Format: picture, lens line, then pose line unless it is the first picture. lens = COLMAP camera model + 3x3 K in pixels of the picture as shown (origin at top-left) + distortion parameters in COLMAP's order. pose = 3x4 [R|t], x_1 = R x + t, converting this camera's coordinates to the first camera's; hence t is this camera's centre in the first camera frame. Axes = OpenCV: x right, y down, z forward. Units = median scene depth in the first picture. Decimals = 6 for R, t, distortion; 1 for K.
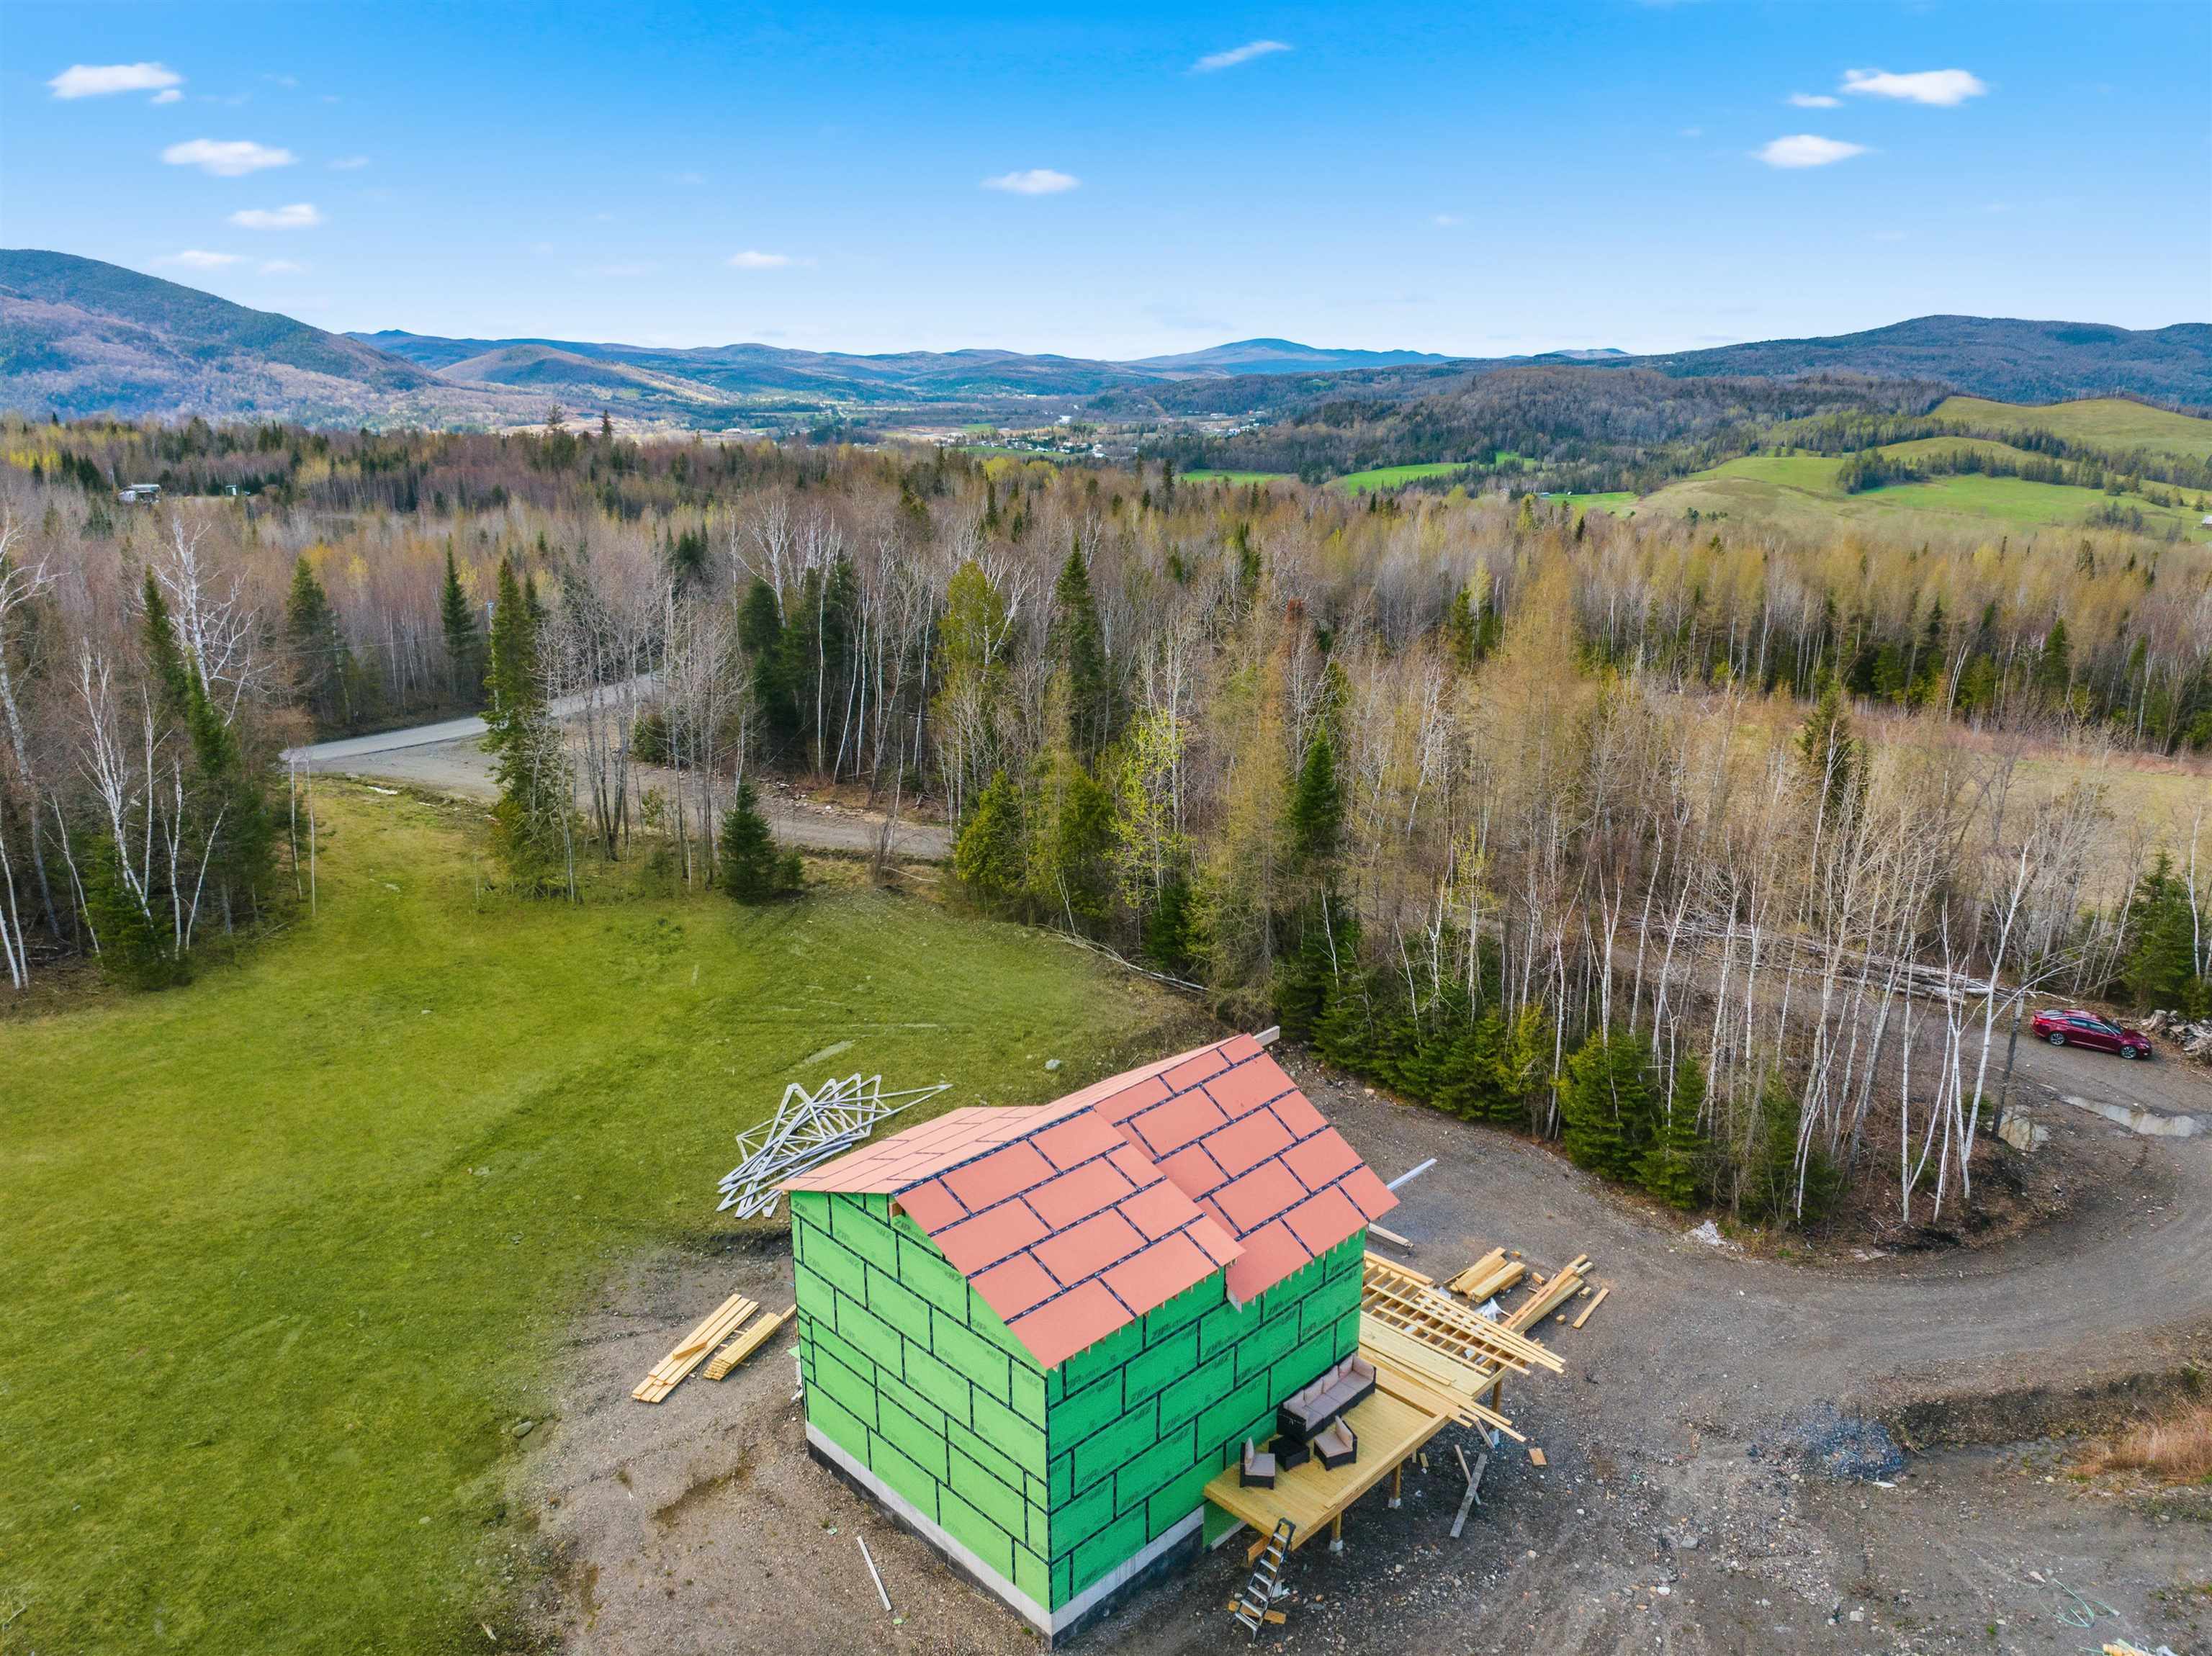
lens RADIAL K [[1553.7, 0, 1115.9], [0, 1553.7, 819.8], [0, 0, 1]] dist [-0.042391, 0.010551]
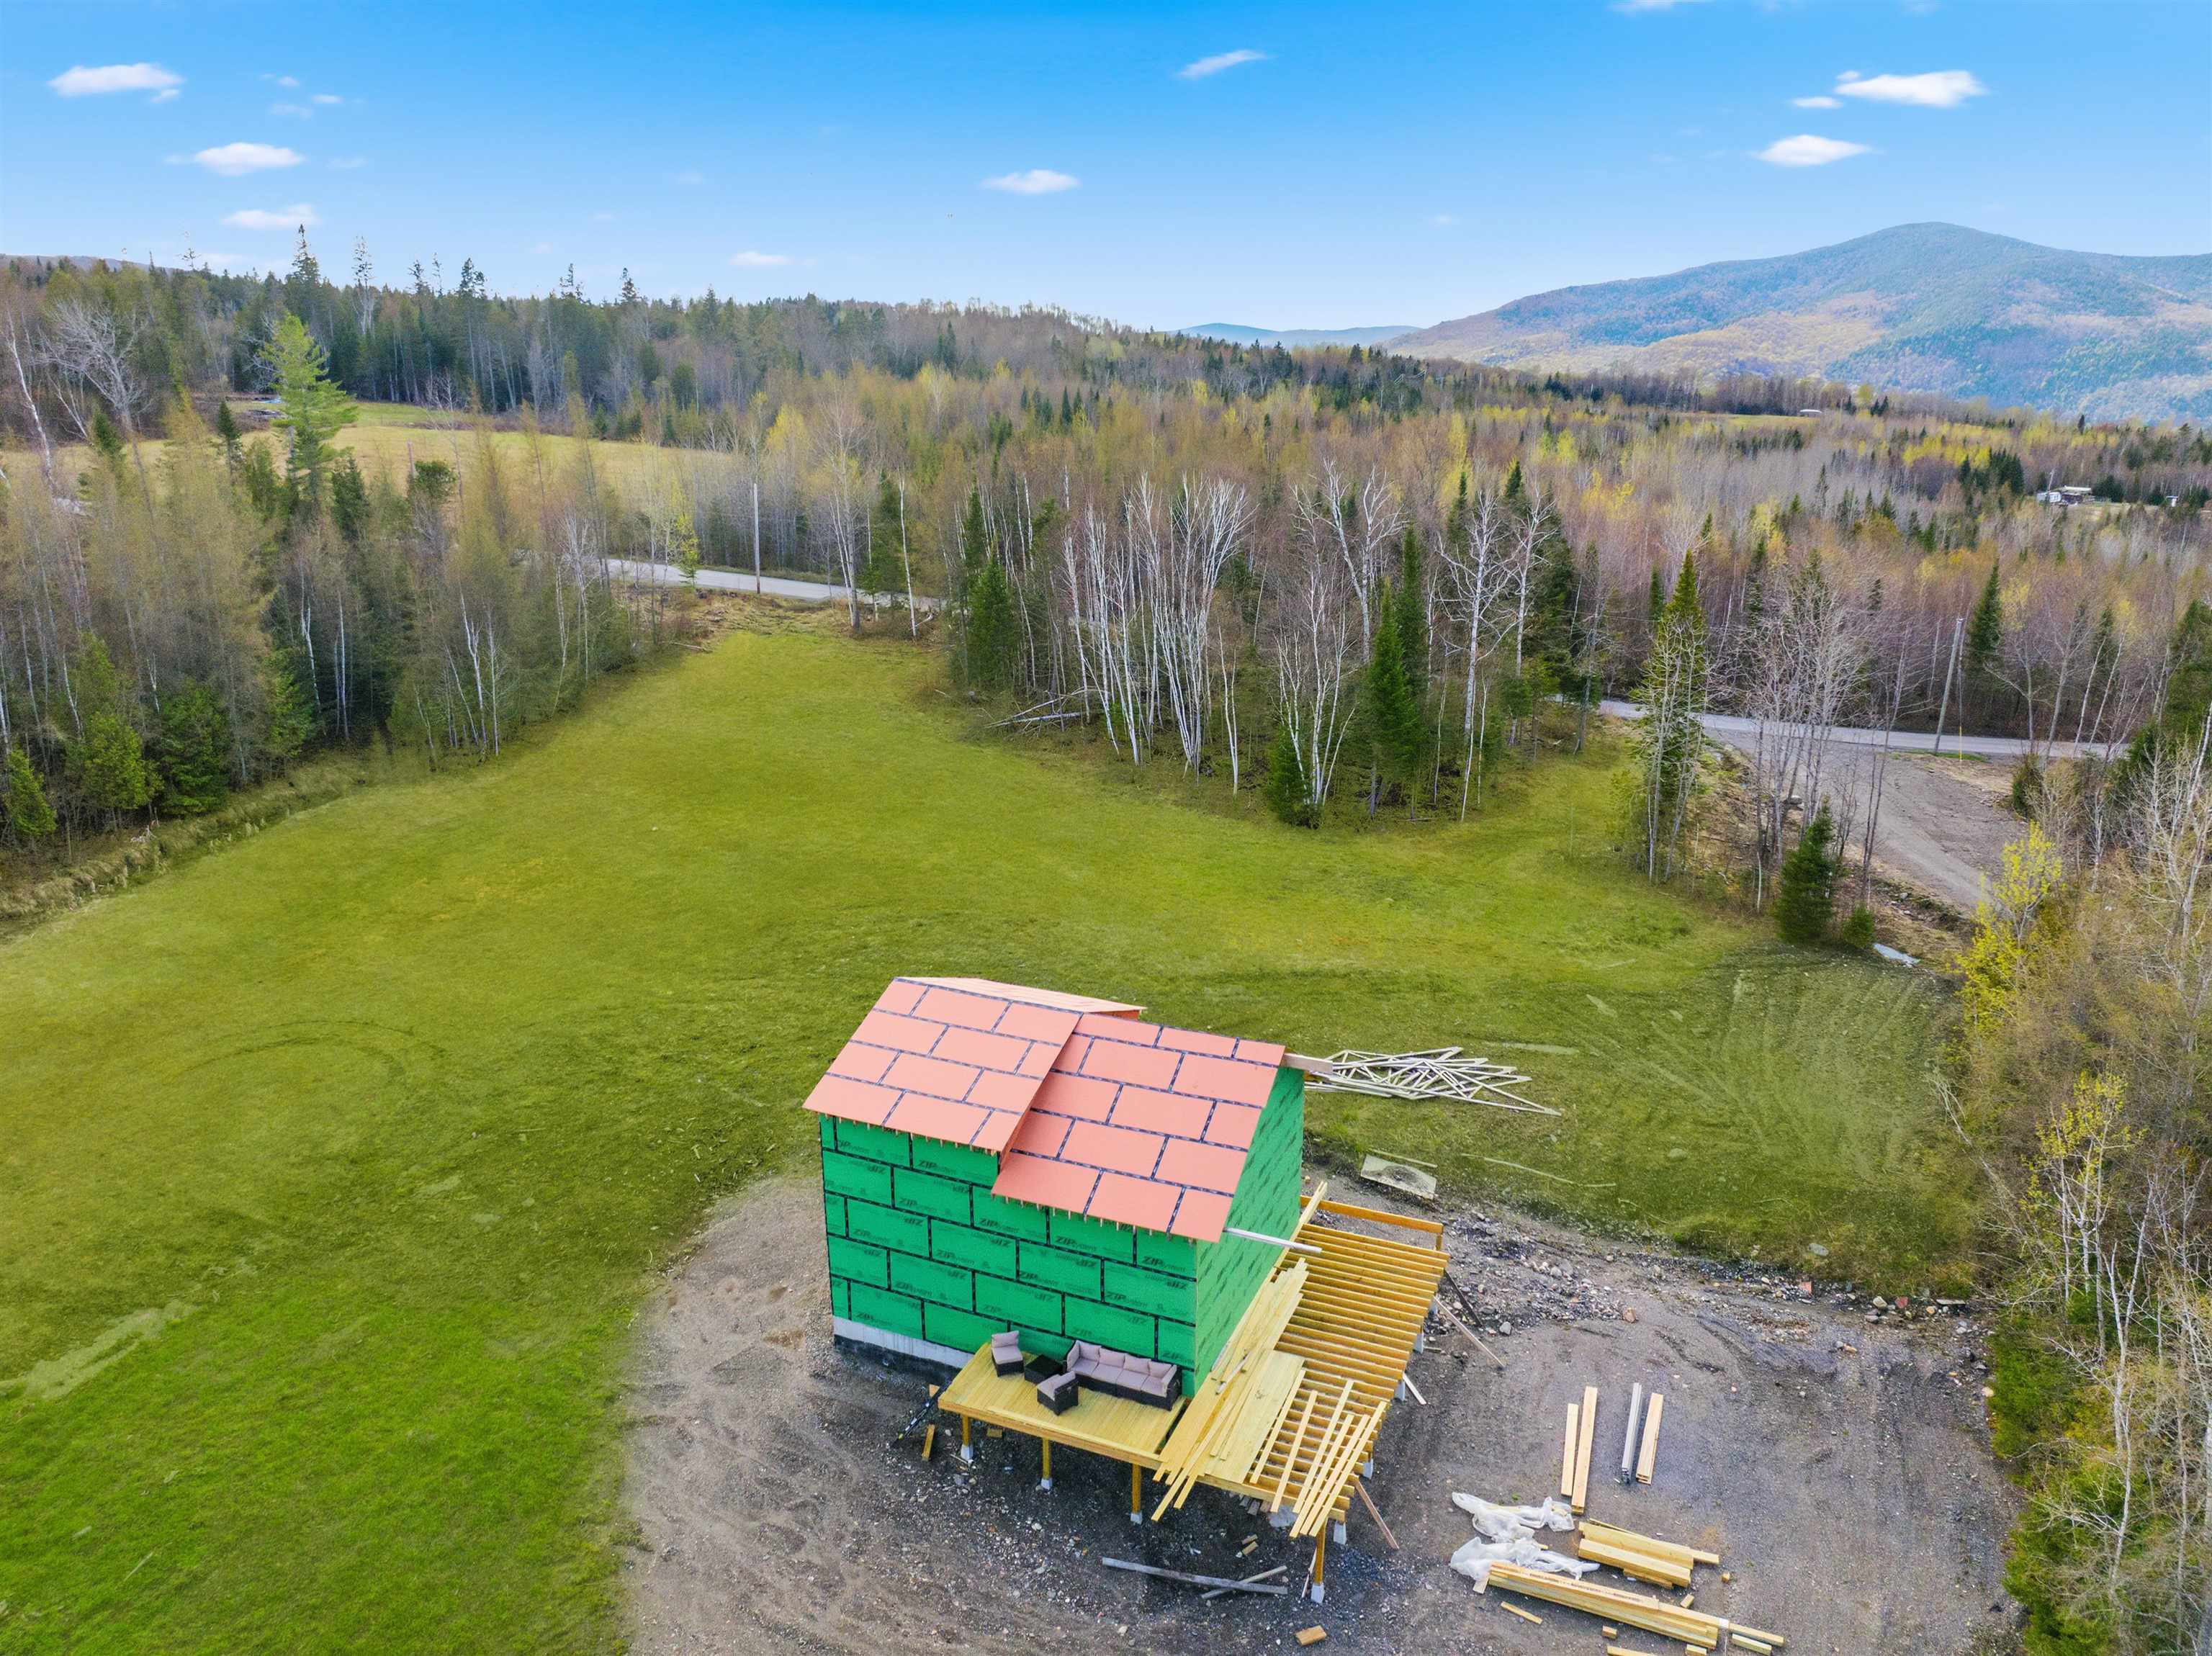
lens RADIAL K [[1553.7, 0, 1112.9], [0, 1553.7, 818.9], [0, 0, 1]] dist [-0.042391, 0.010551]
pose [[0.369310, 0.259377, -0.892375, 0.572481], [-0.262164, 0.950336, 0.167727, -0.087604], [0.891561, 0.172005, 0.418967, 0.300397]]
